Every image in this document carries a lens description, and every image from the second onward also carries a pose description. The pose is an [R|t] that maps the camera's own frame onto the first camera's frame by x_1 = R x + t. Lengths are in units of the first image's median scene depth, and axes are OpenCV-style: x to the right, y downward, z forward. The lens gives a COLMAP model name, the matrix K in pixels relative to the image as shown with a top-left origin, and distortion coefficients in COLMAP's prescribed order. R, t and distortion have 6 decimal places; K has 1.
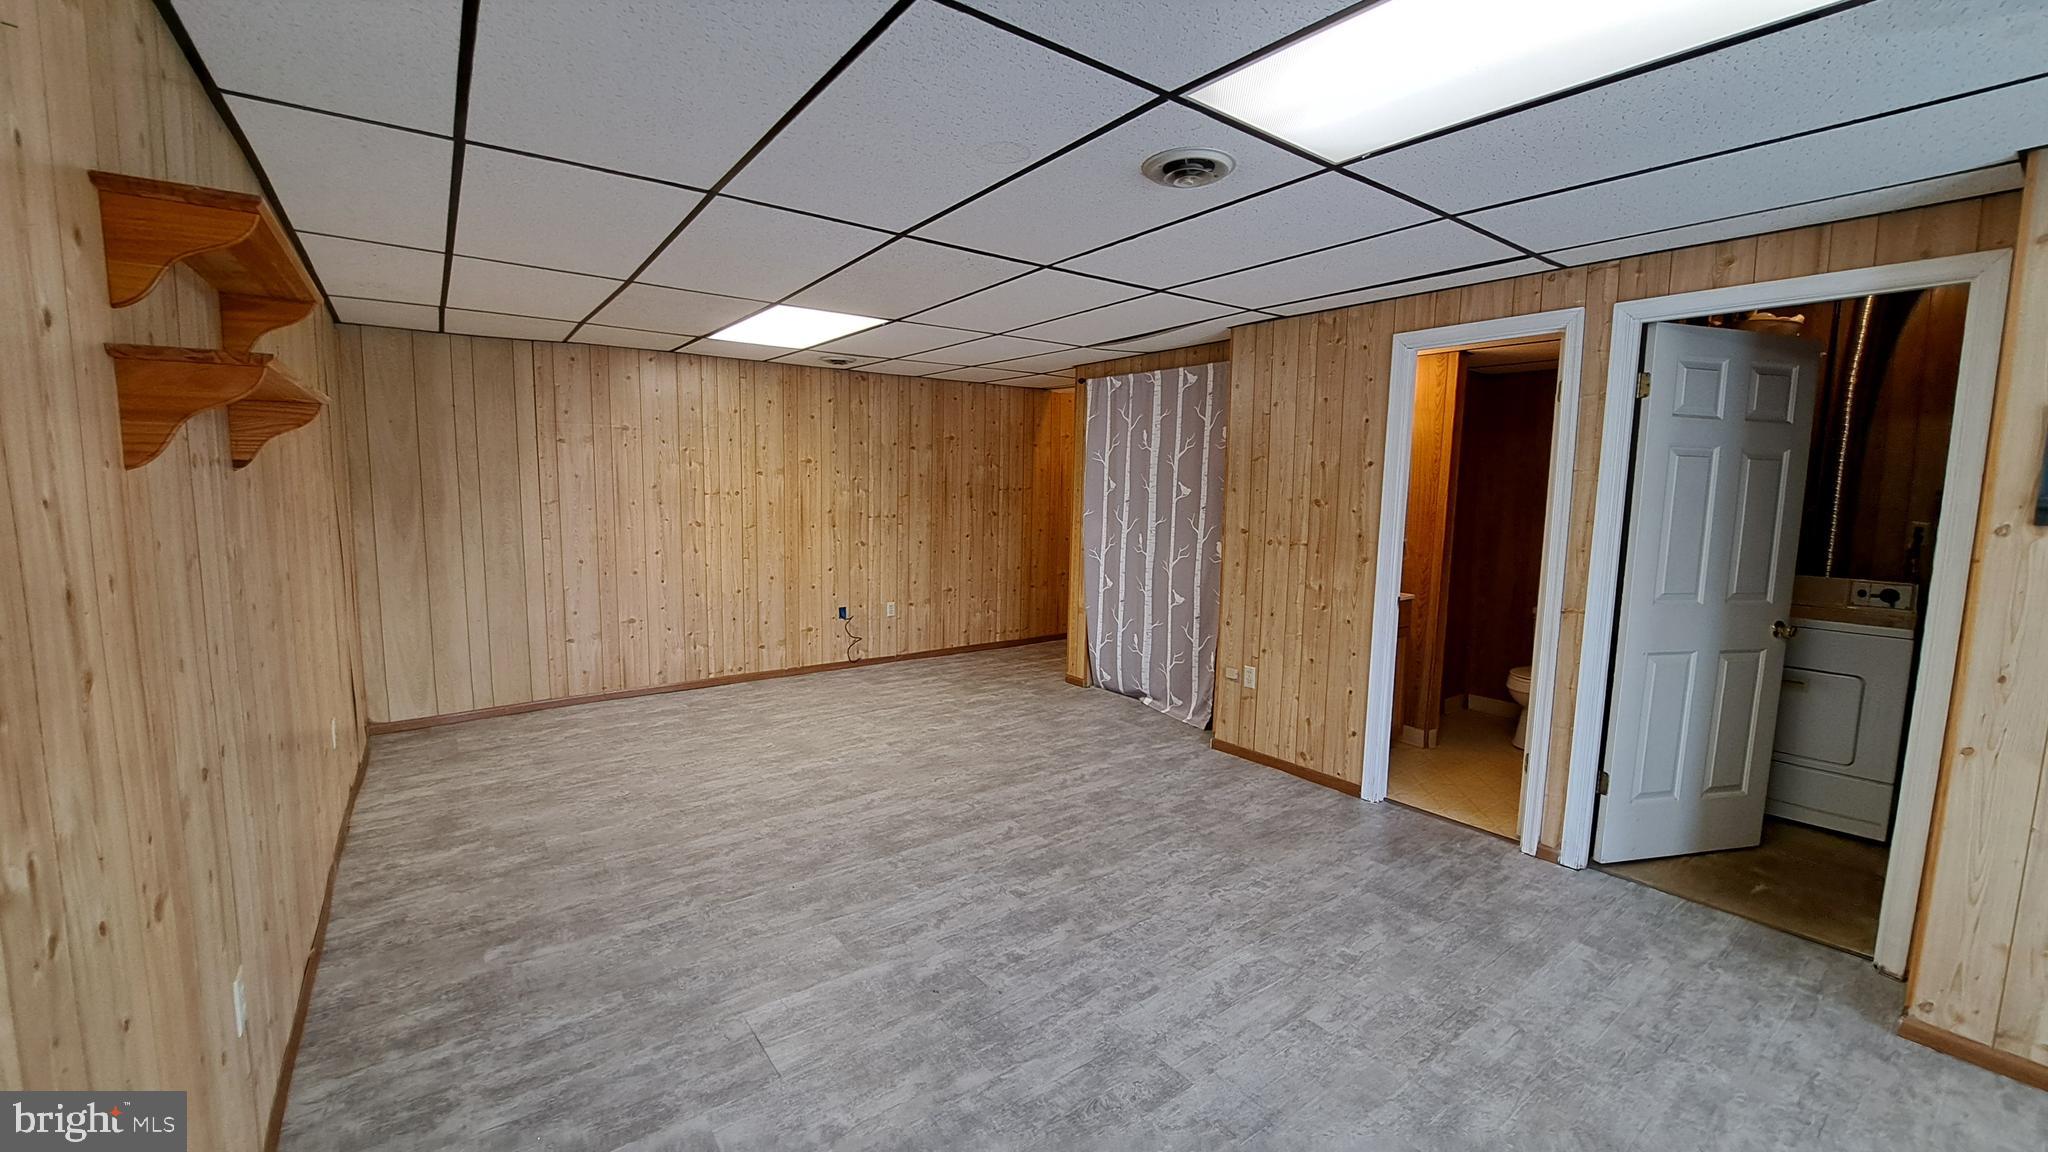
lens RADIAL K [[808.5, 0, 1034.6], [0, 808.5, 565.4], [0, 0, 1]] dist [-0.017358, -0.000499]
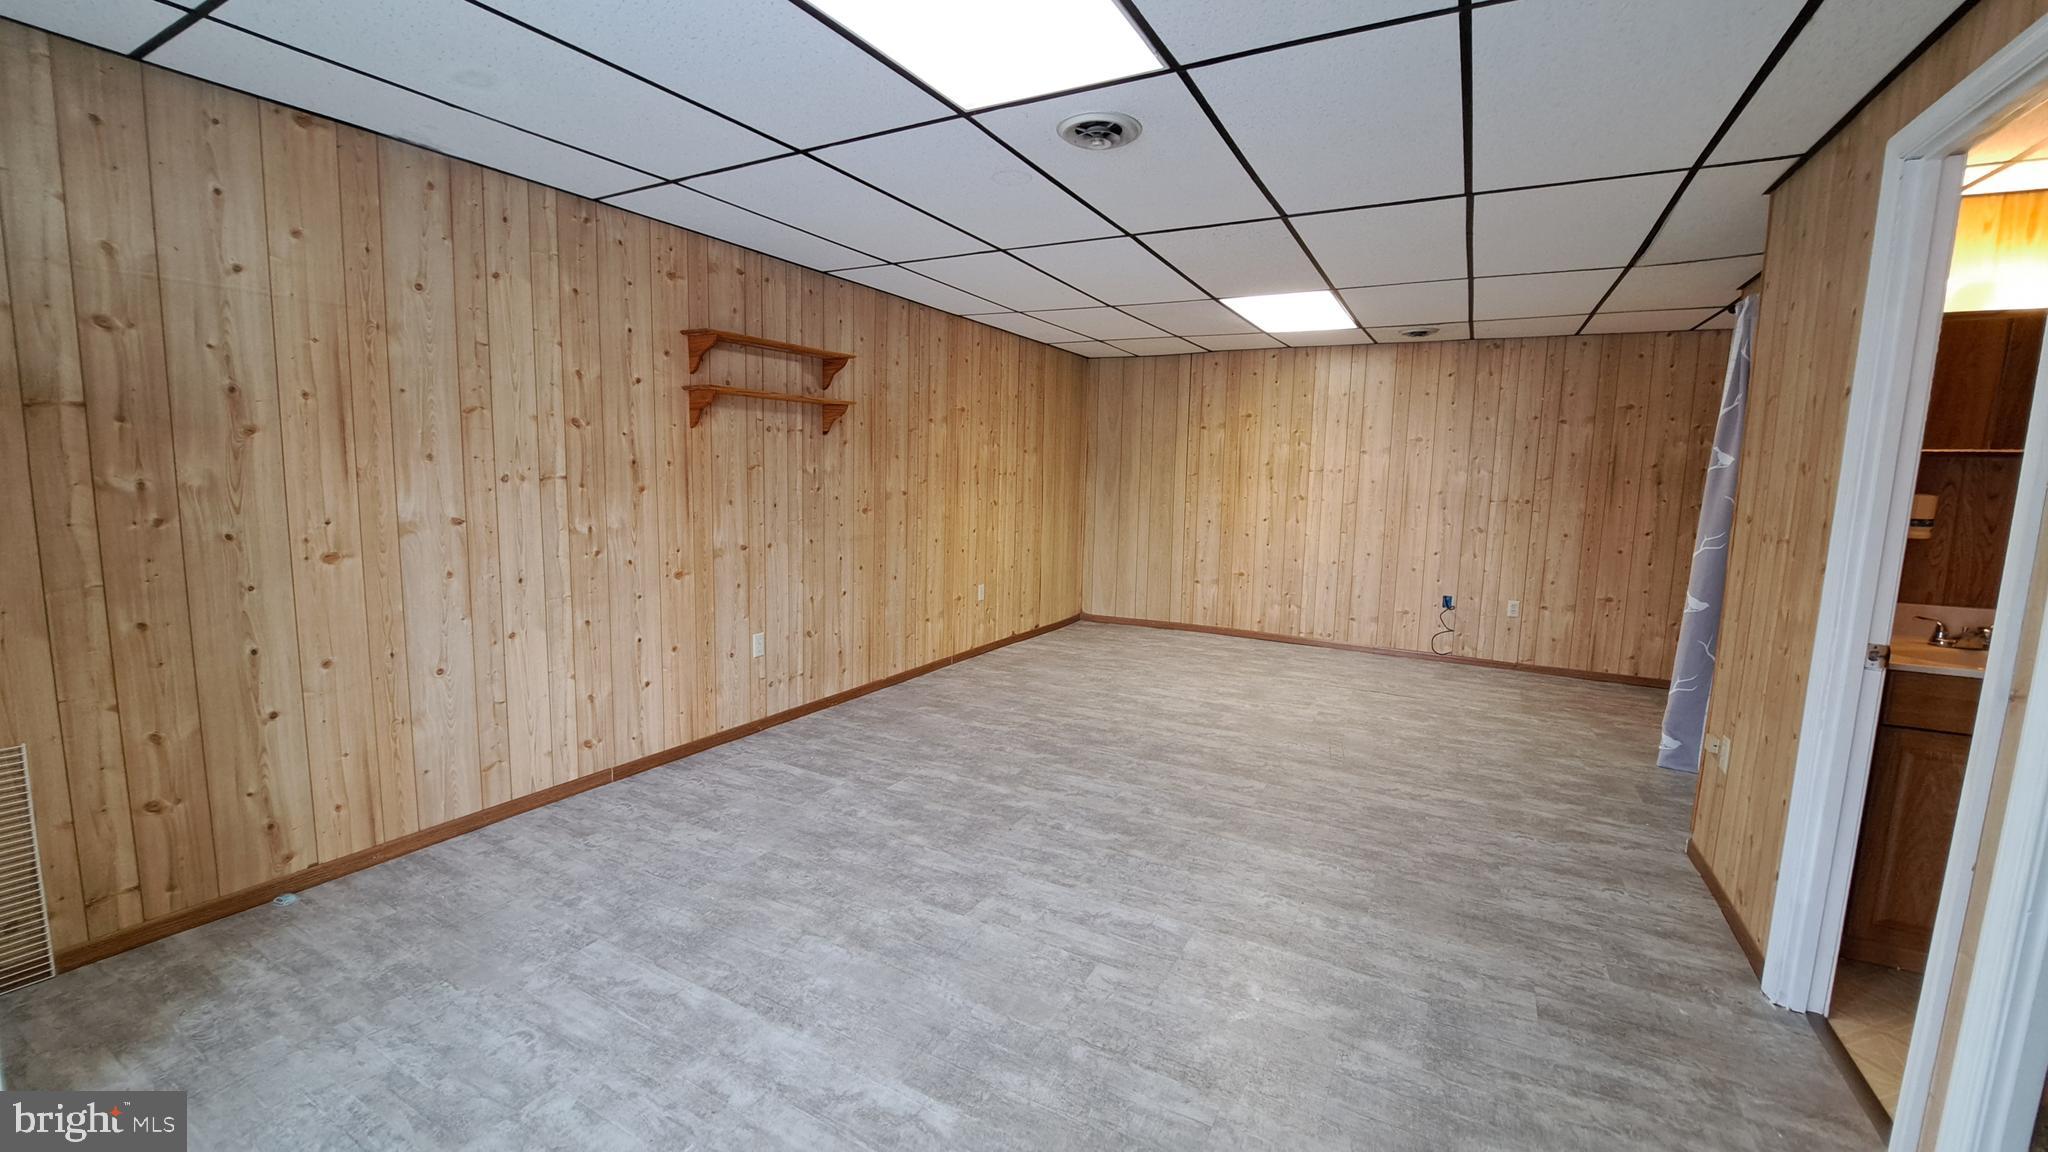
lens RADIAL K [[808.5, 0, 1028.9], [0, 808.5, 564.5], [0, 0, 1]] dist [-0.017358, -0.000499]
pose [[0.409940, 0.105241, -0.906021, 0.639999], [-0.111107, 0.991686, 0.064921, 0.014529], [0.905320, 0.074051, 0.418224, 0.268716]]
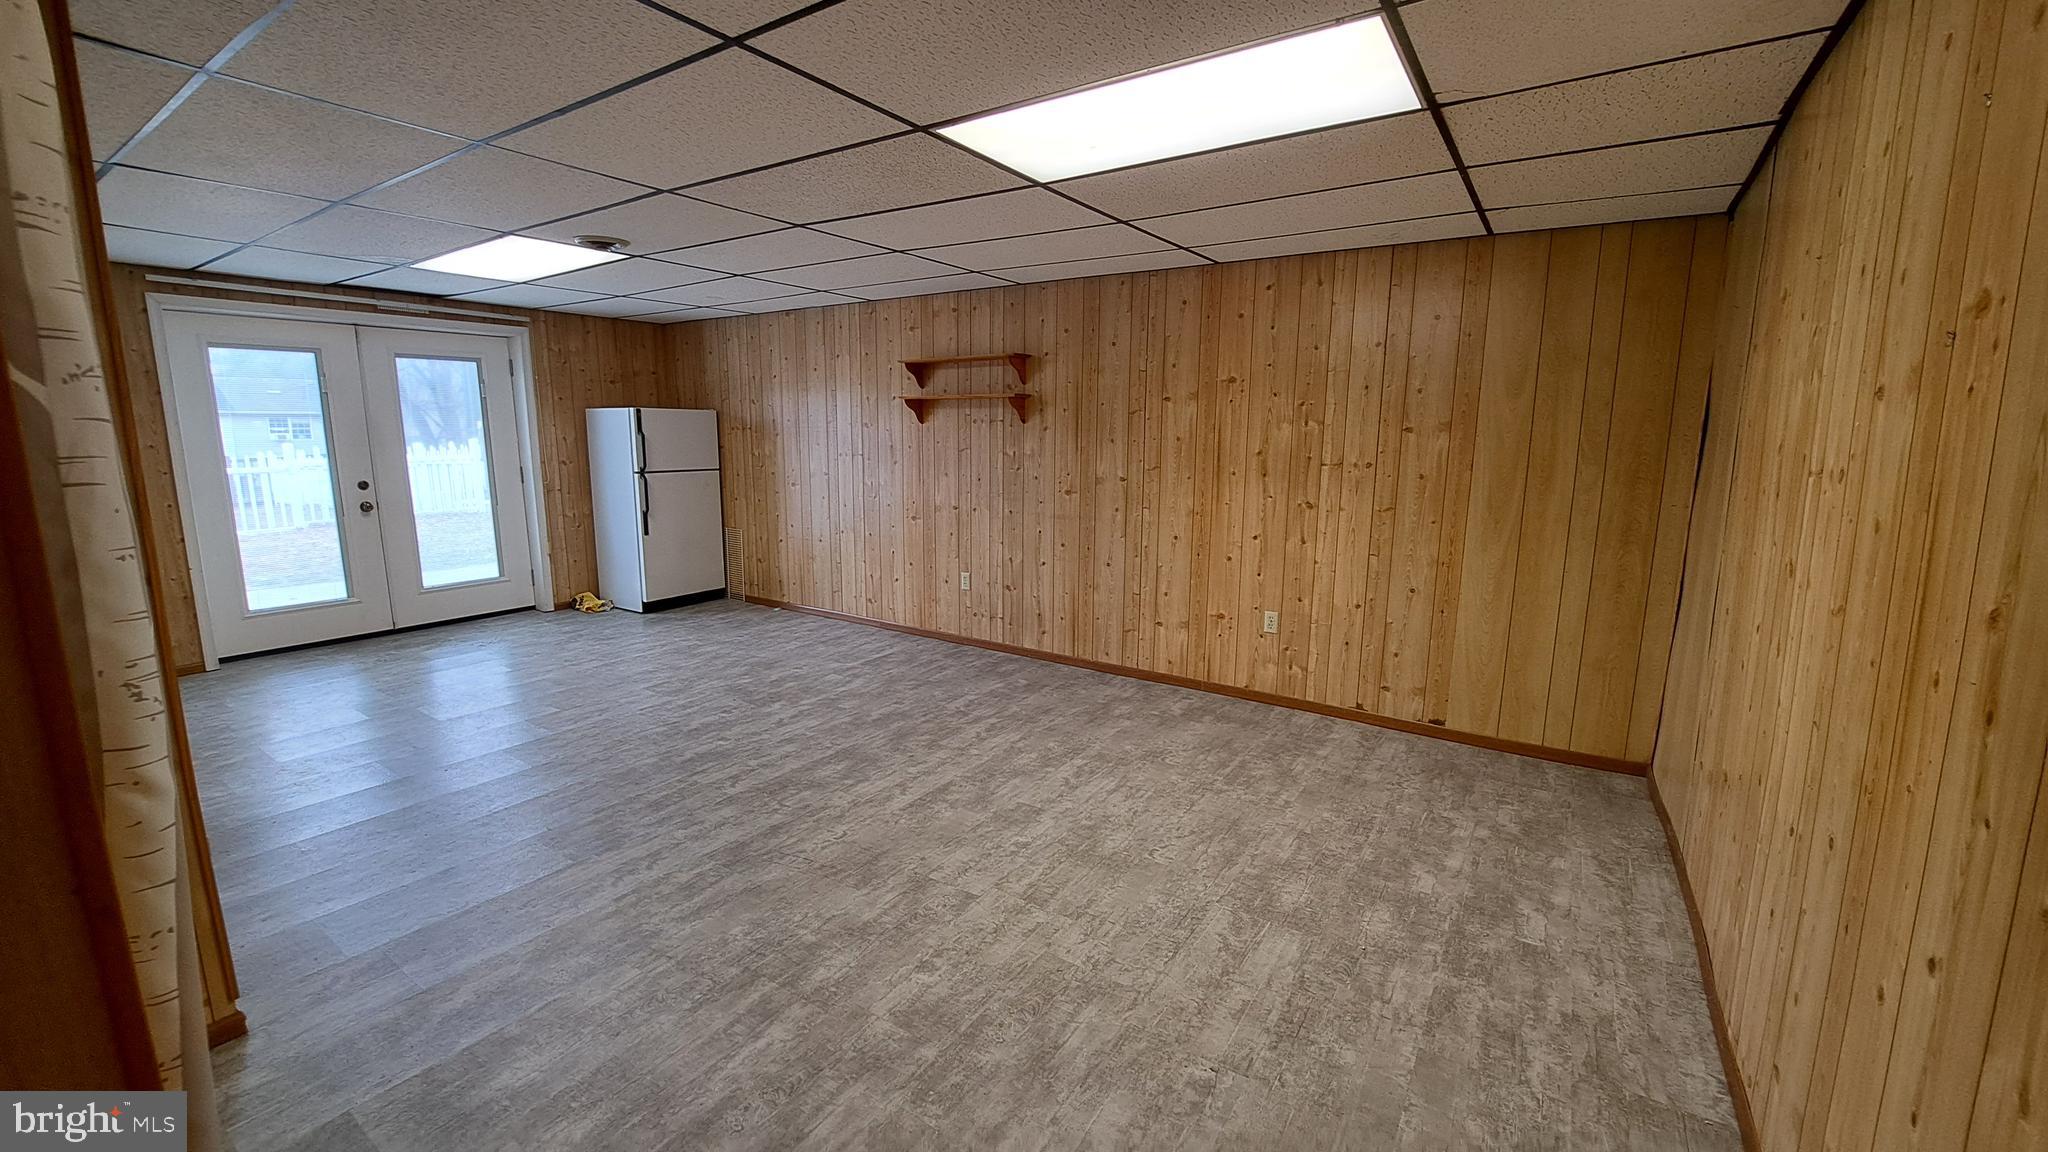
lens RADIAL K [[808.5, 0, 1032.4], [0, 808.5, 564.3], [0, 0, 1]] dist [-0.017358, -0.000499]
pose [[-0.942785, 0.033058, -0.331758, -0.049032], [-0.054579, 0.966345, 0.251394, -0.161185], [0.328903, 0.255118, -0.909251, 1.661919]]
